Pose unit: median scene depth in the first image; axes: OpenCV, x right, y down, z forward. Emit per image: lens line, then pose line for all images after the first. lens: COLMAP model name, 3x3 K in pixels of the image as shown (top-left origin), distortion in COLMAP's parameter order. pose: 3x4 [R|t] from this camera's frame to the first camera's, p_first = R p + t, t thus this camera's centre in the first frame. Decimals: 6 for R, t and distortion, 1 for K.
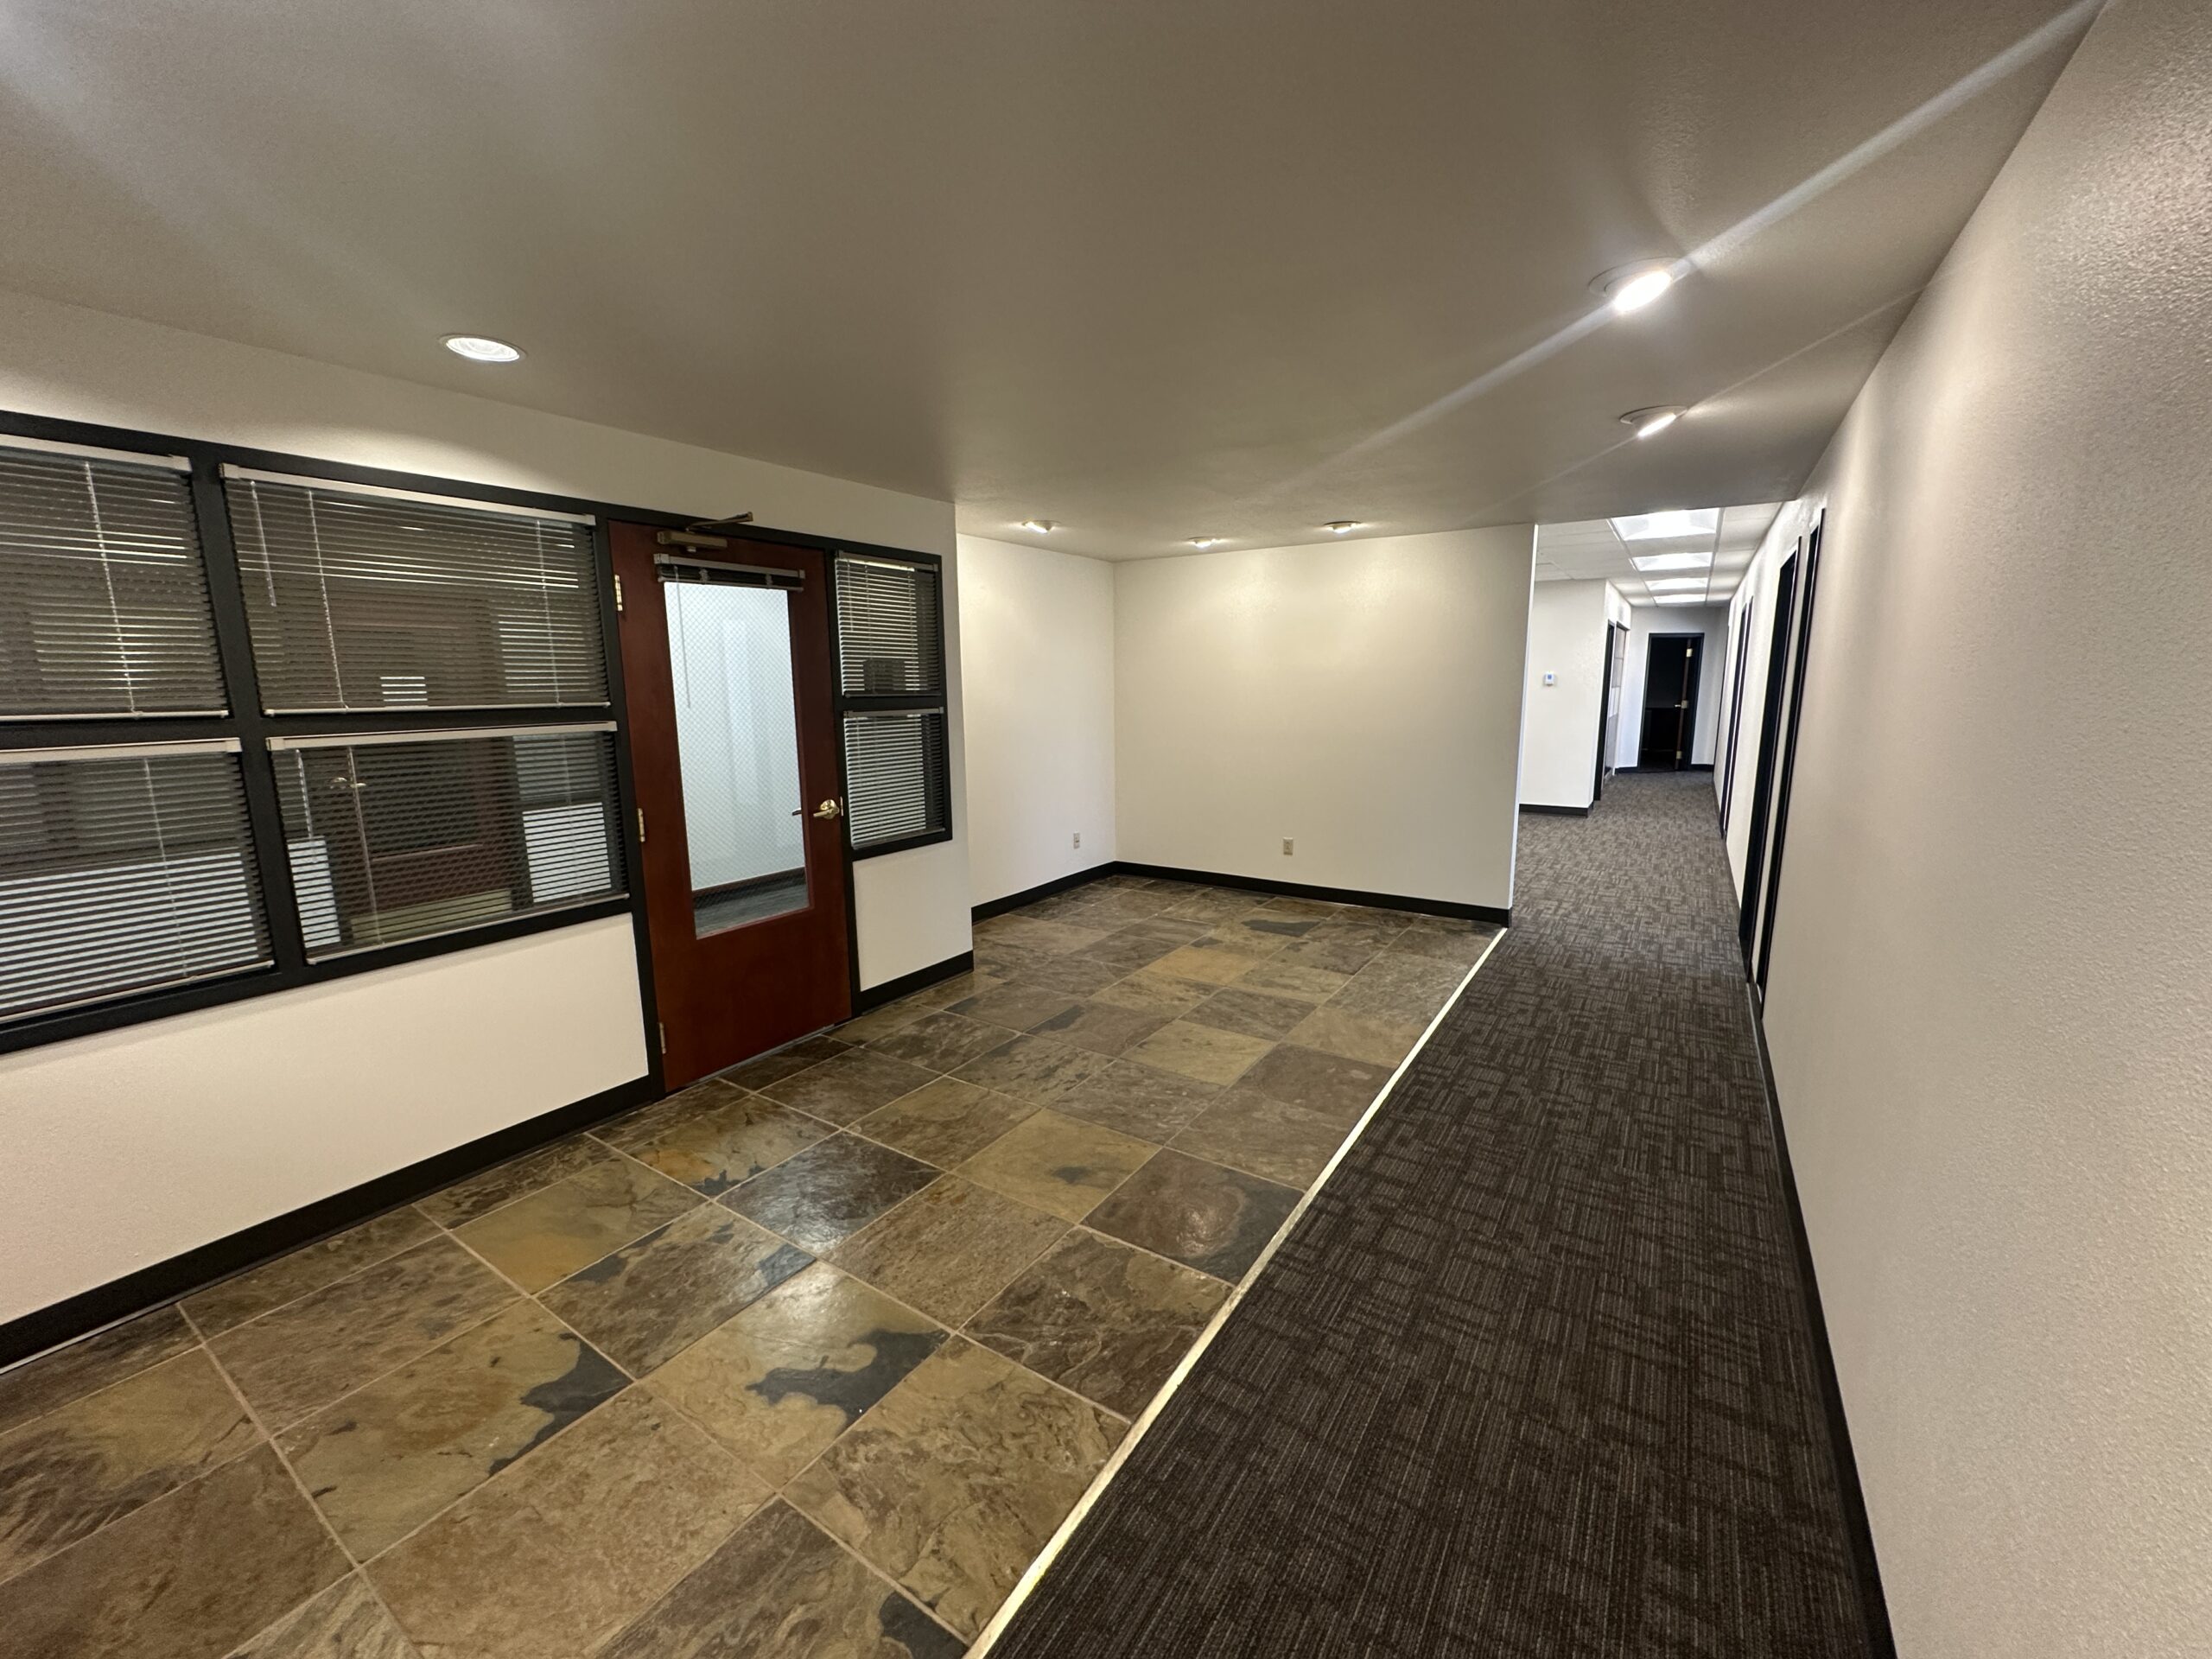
lens RADIAL K [[878.6, 0, 1106.2], [0, 878.6, 828.1], [0, 0, 1]] dist [-0.002247, 0.000223]
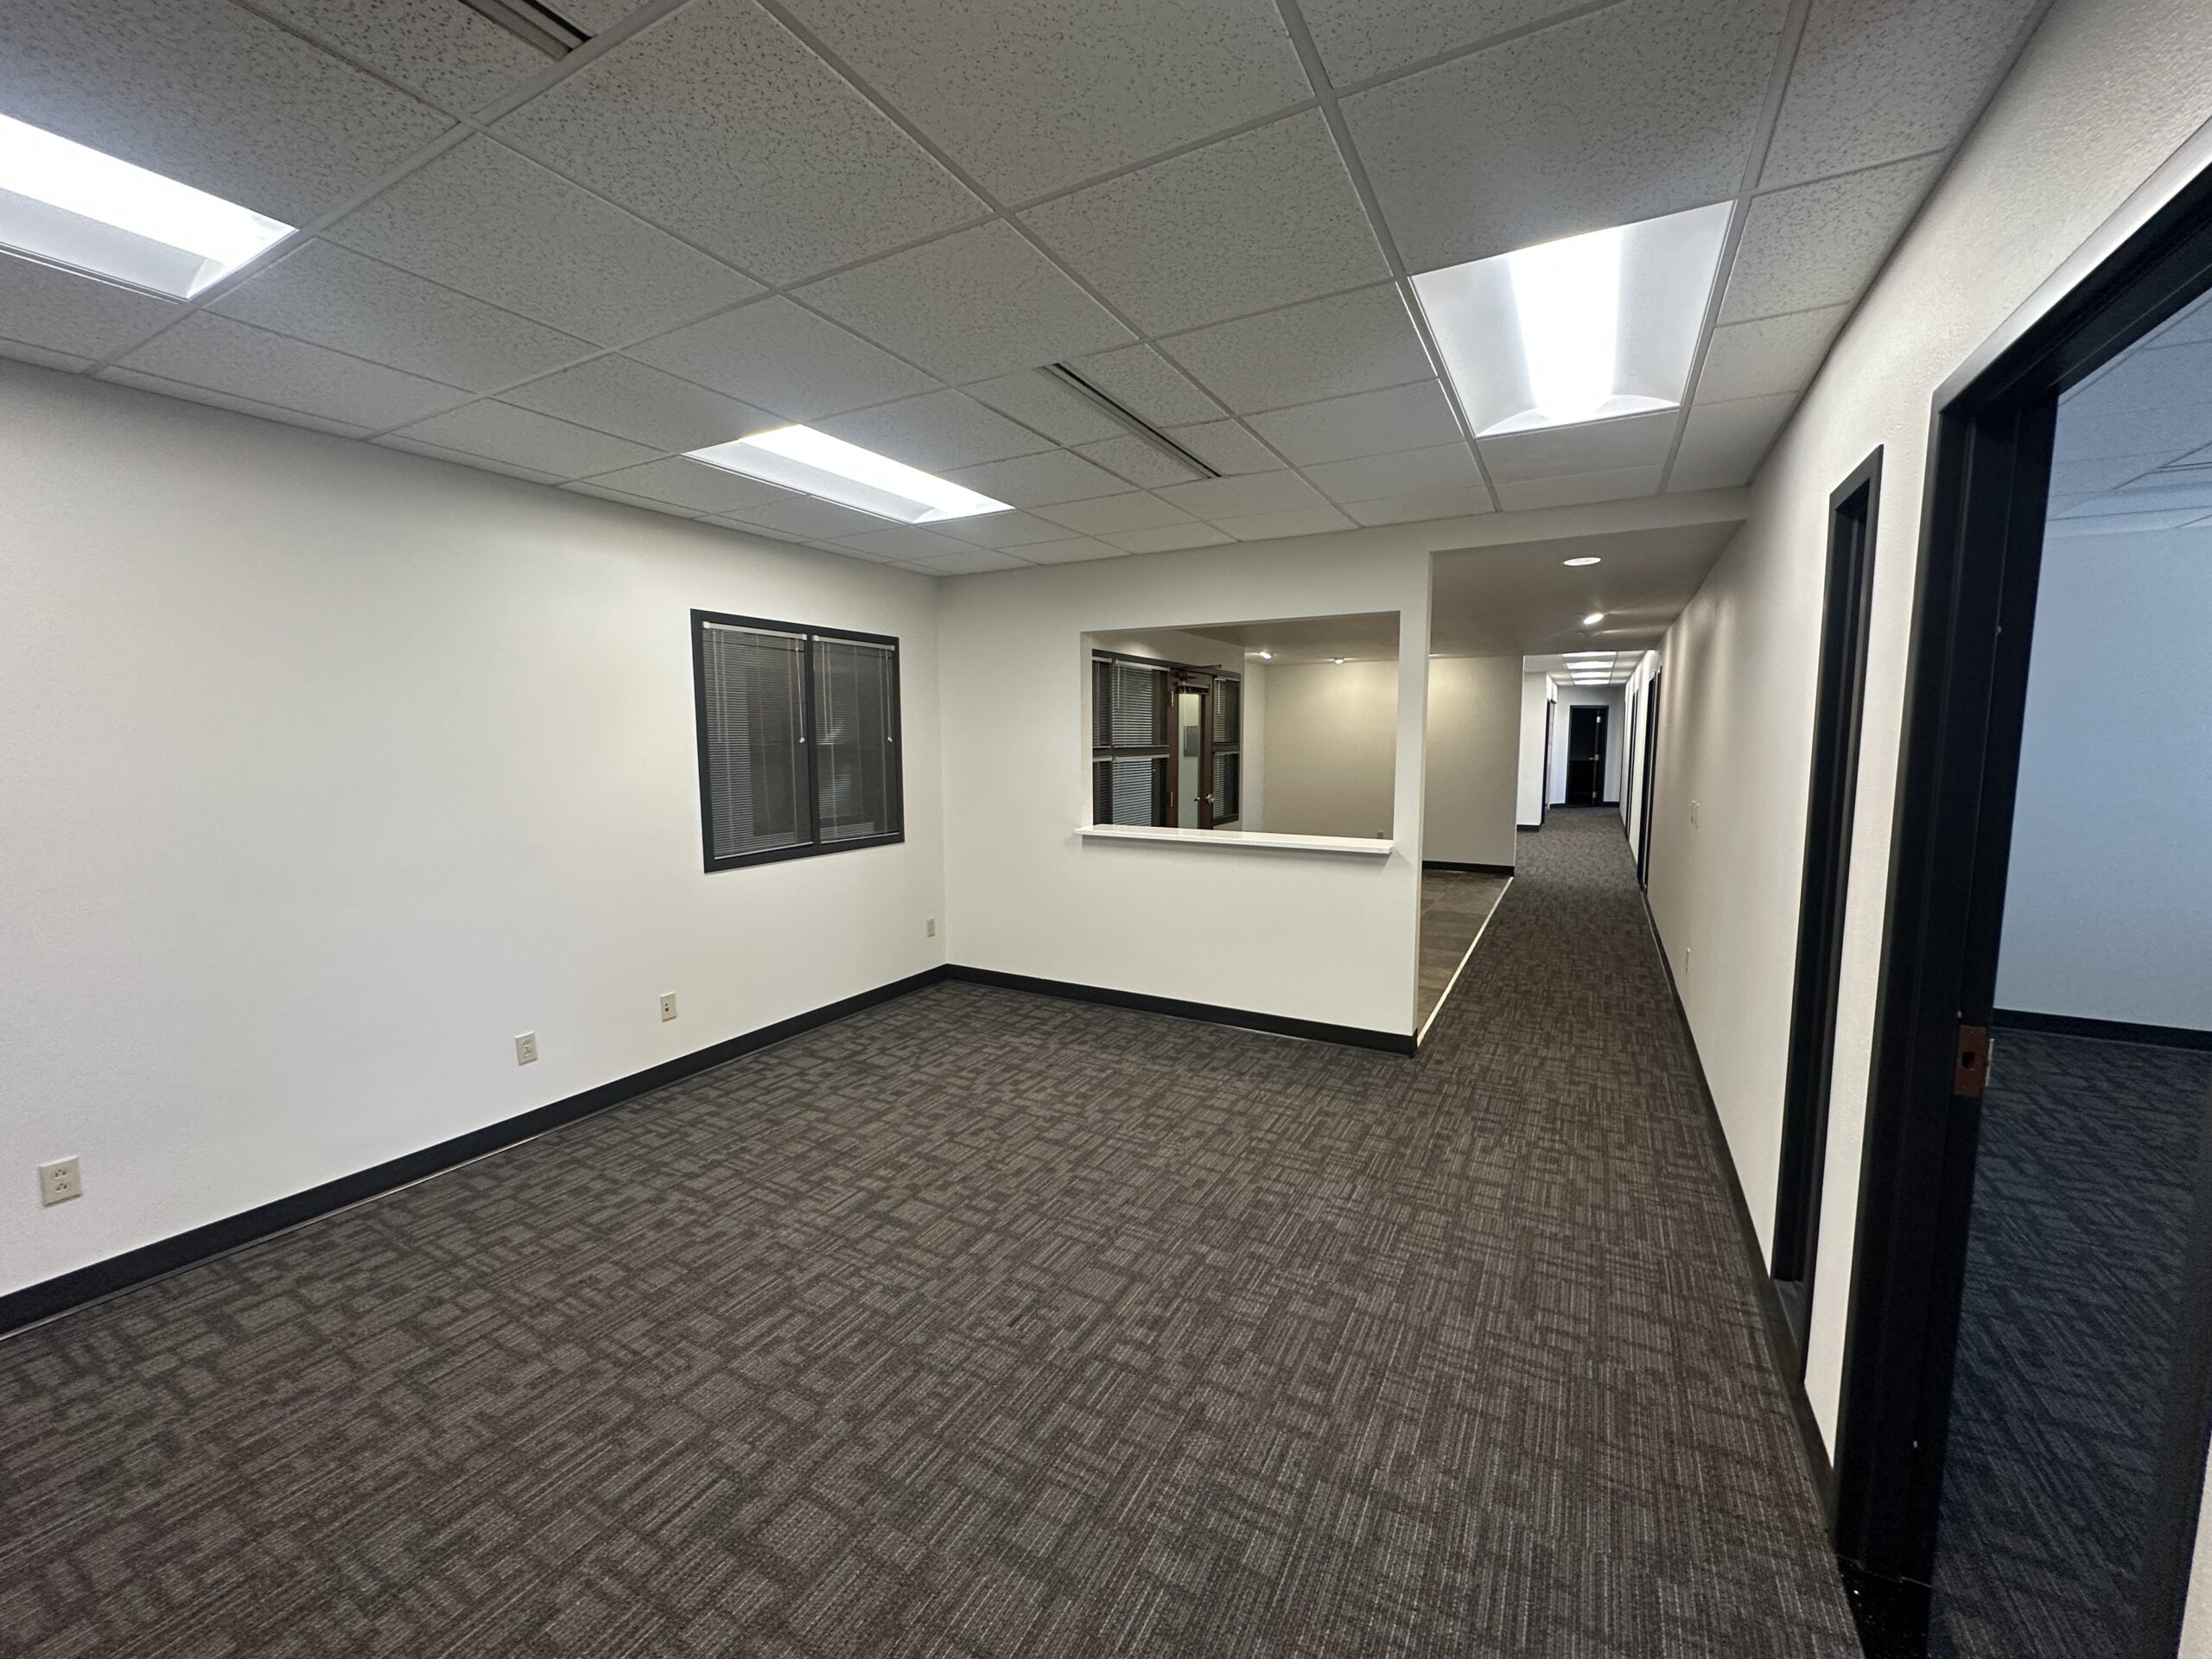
lens RADIAL K [[878.6, 0, 1106.2], [0, 878.6, 828.1], [0, 0, 1]] dist [-0.002247, 0.000223]
pose [[0.997101, -0.000135, 0.076083, -0.720328], [0.004958, 0.997988, -0.063212, 0.177689], [-0.075921, 0.063406, 0.995096, -1.025406]]
